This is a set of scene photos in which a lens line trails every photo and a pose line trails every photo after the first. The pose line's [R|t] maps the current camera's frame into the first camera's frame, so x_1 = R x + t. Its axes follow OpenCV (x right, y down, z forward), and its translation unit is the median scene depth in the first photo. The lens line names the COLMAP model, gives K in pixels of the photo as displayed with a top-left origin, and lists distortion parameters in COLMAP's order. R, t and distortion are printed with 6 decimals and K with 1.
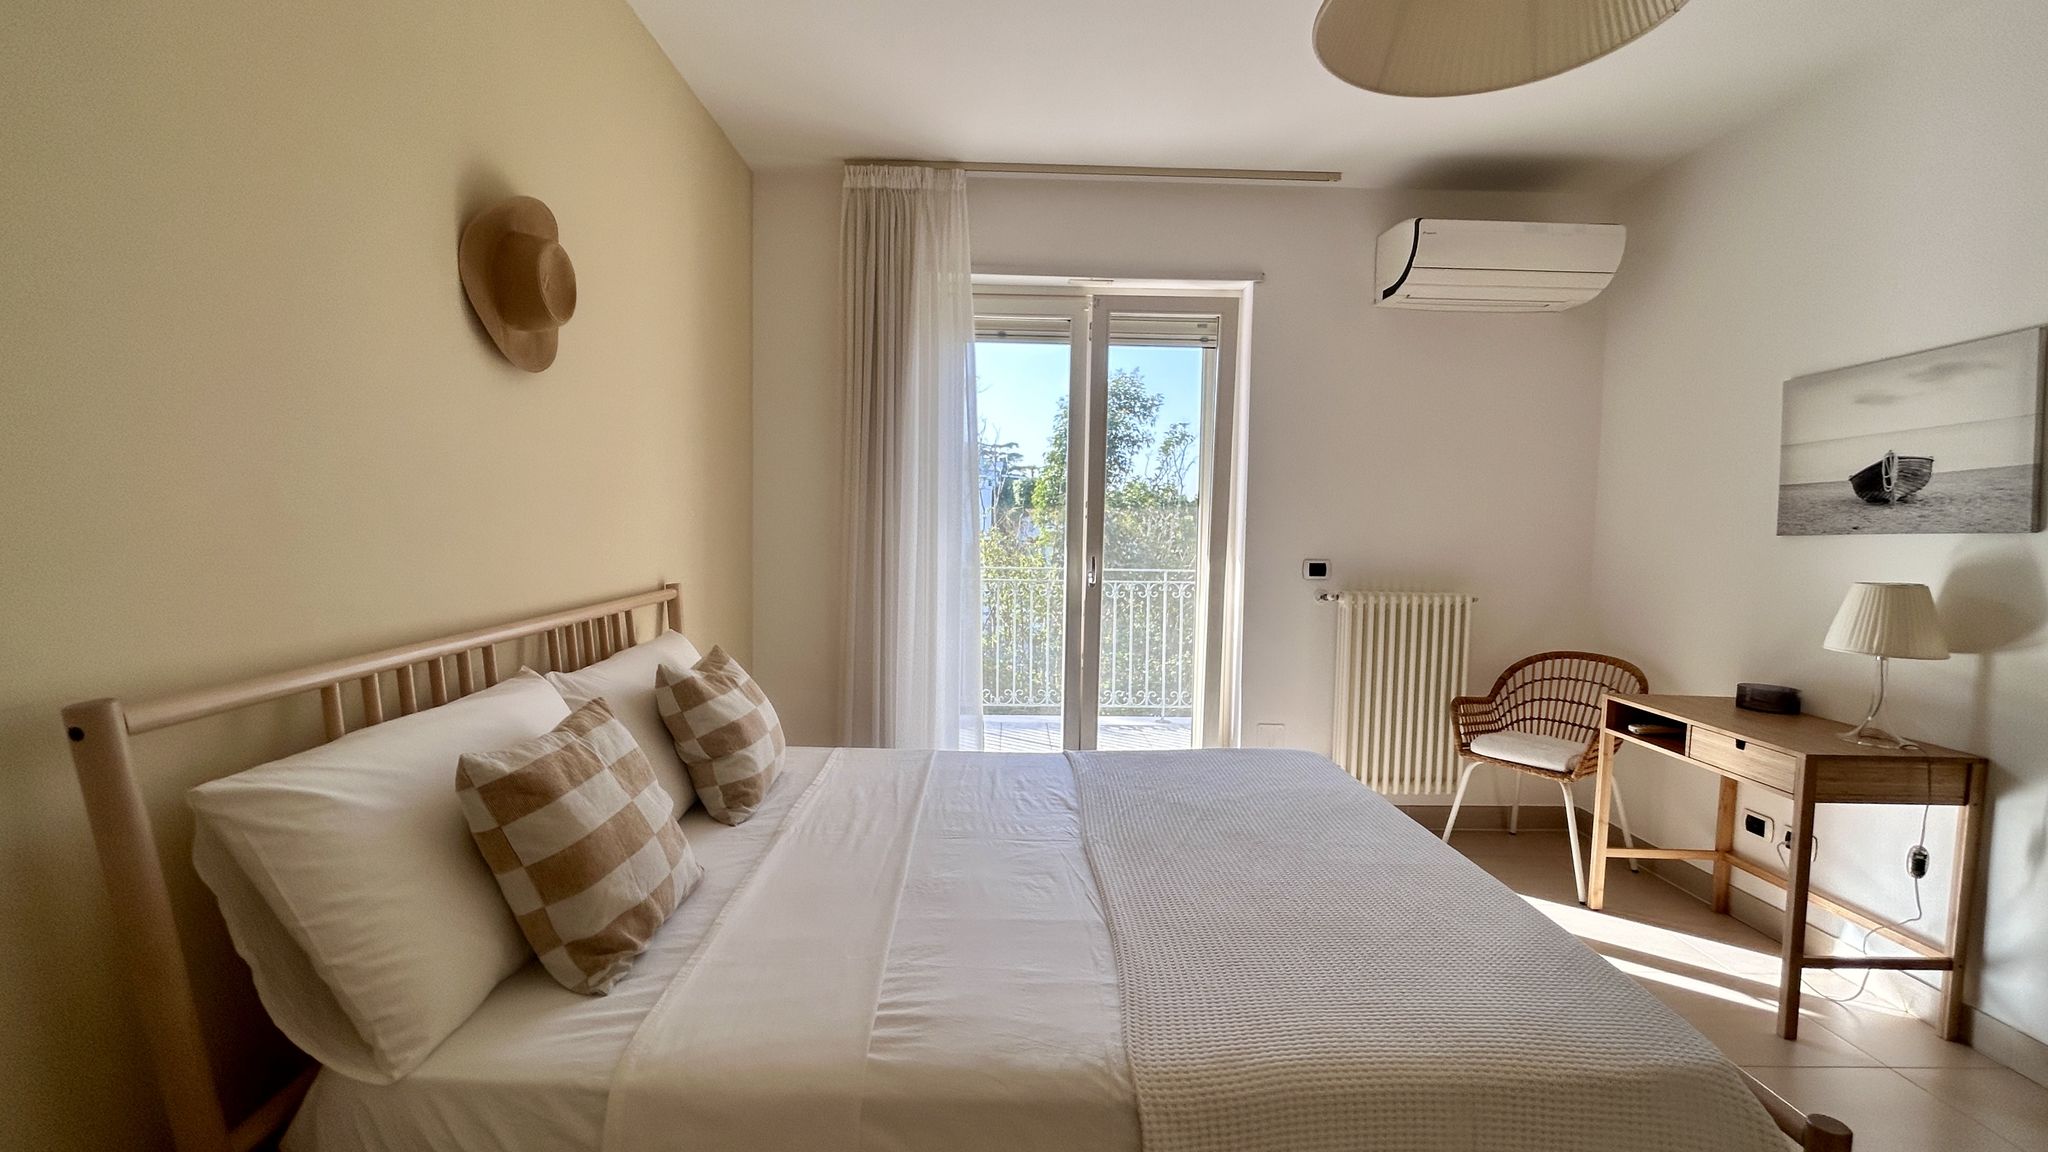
lens RADIAL K [[842.4, 0, 1024.0], [0, 842.4, 576.0], [0, 0, 1]] dist [-0.001682, -0.000383]
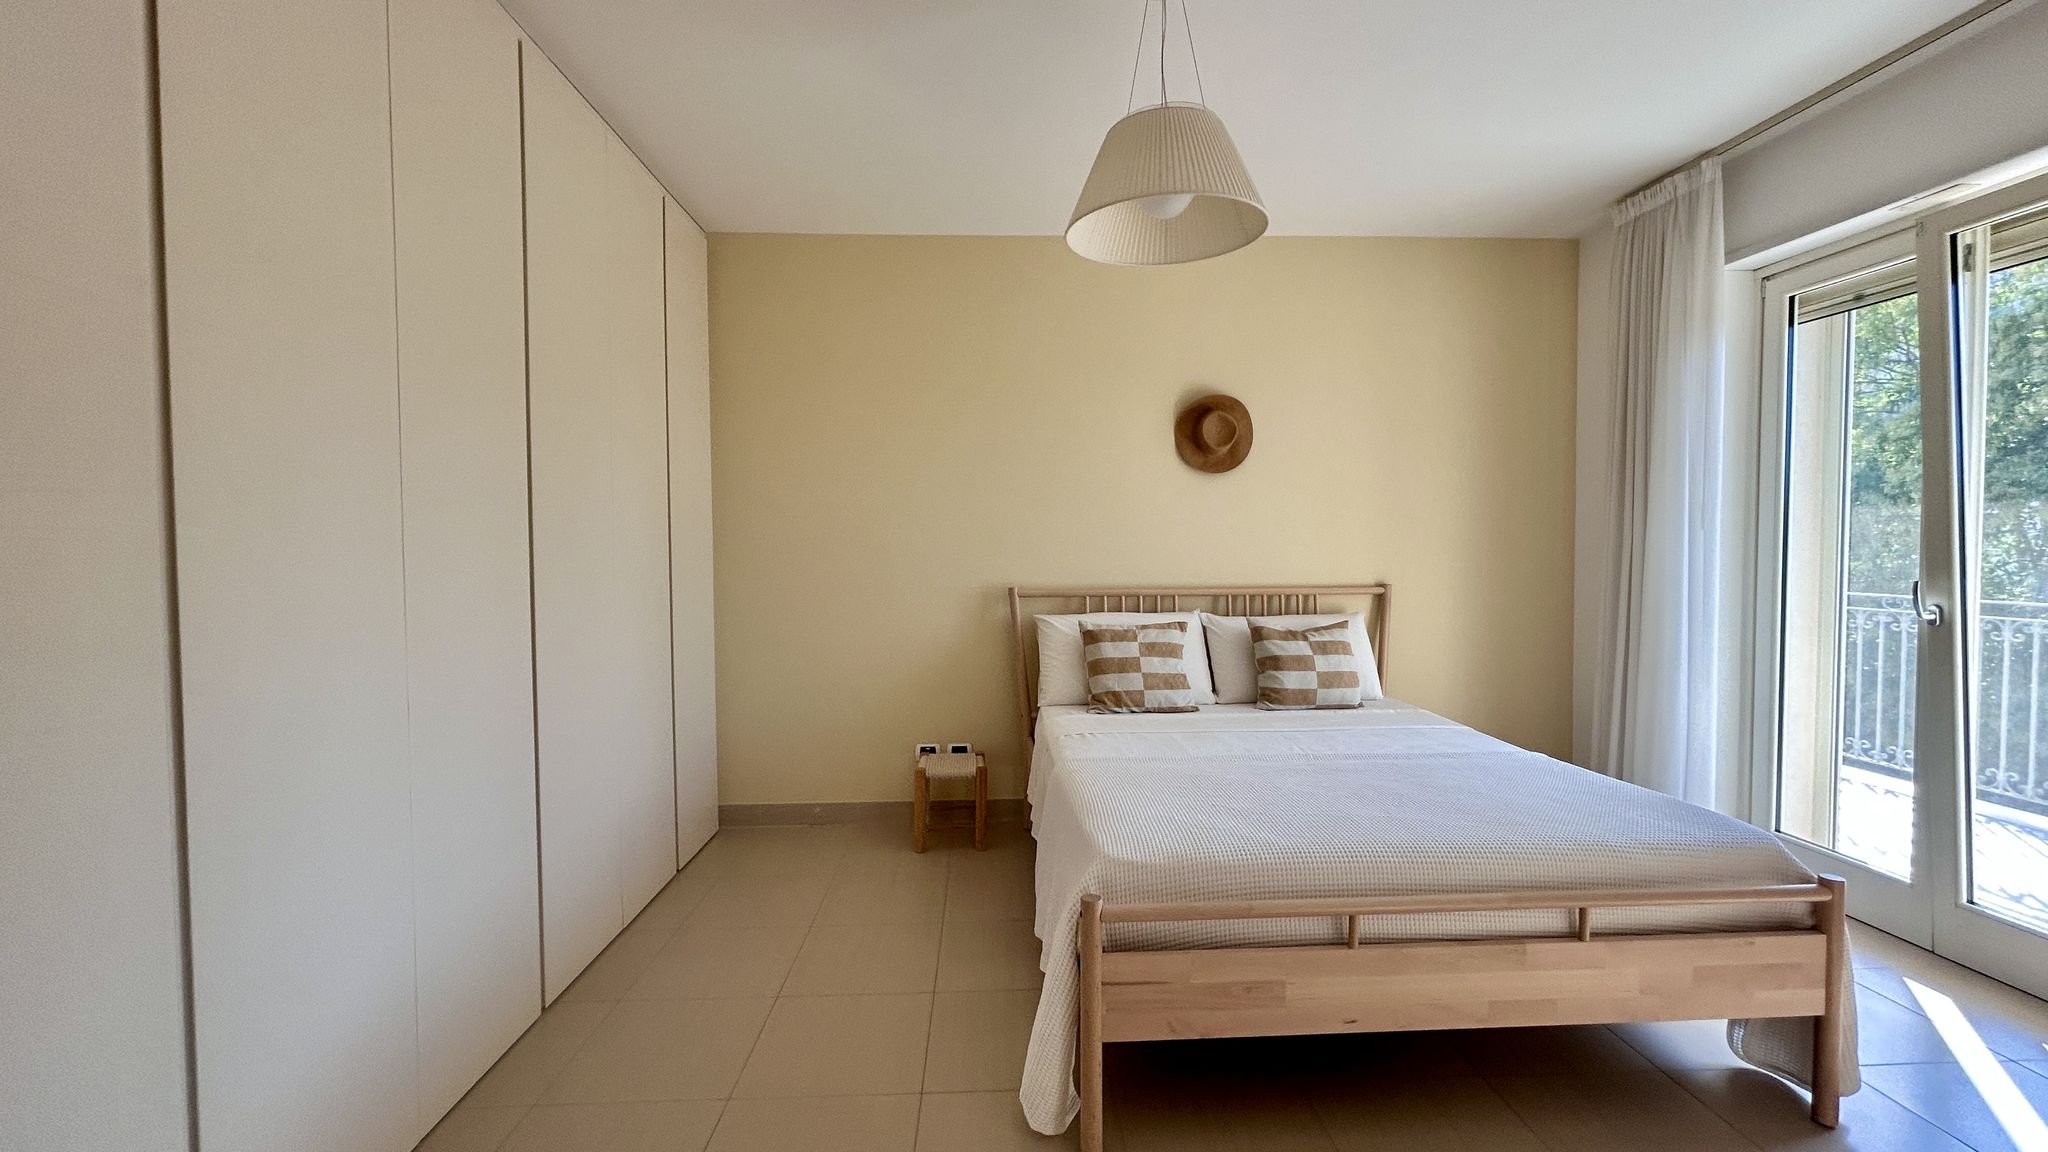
lens RADIAL K [[842.4, 0, 1024.0], [0, 842.4, 576.0], [0, 0, 1]] dist [-0.001682, -0.000383]
pose [[0.056484, 0.019950, -0.998204, 0.895905], [-0.054183, 0.998388, 0.016888, 0.005243], [0.996932, 0.053131, 0.057474, 0.230707]]
